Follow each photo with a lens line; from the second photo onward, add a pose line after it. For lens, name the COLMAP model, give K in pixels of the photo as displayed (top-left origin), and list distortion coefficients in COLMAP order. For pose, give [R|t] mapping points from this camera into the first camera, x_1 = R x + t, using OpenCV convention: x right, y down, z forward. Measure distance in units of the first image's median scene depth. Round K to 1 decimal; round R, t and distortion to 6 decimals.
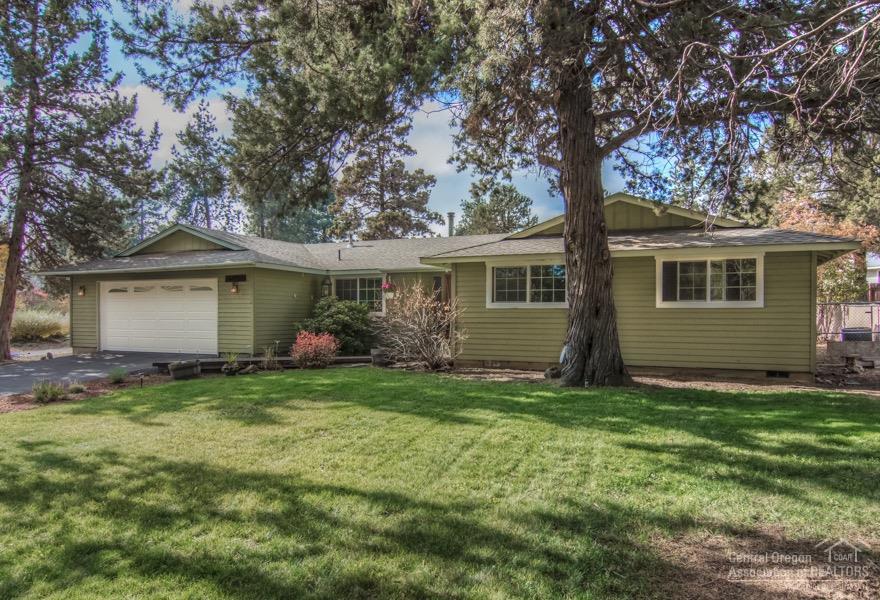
lens RADIAL K [[595.9, 0, 442.1], [0, 595.9, 315.2], [0, 0, 1]] dist [-0.000773, -0.001227]
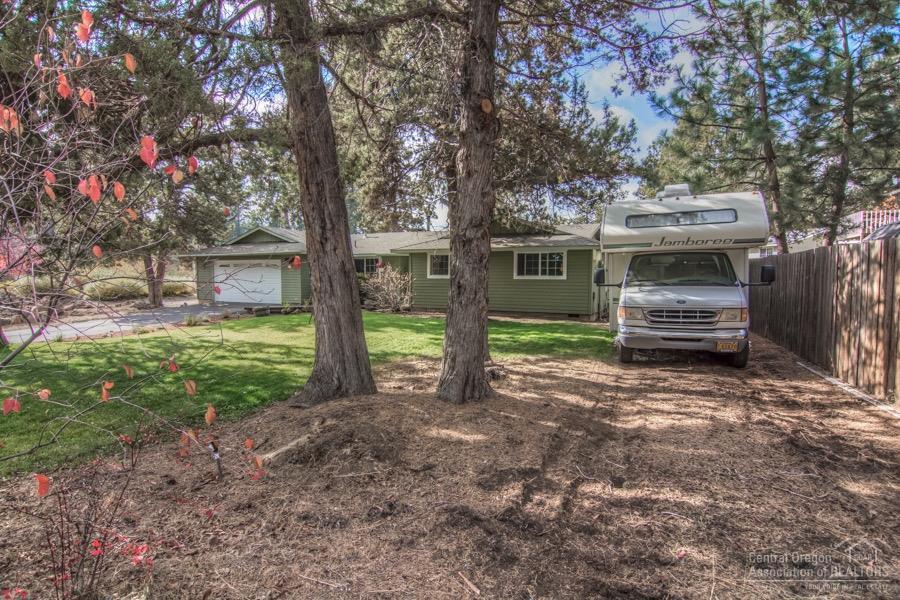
lens RADIAL K [[486.8, 0, 450.0], [0, 486.8, 300.0], [0, 0, 1]] dist [0.001068, 0.000085]
pose [[0.998250, 0.007091, -0.058714, 0.215987], [-0.004399, 0.998938, 0.045860, -0.013514], [0.058977, -0.045521, 0.997221, -0.421546]]
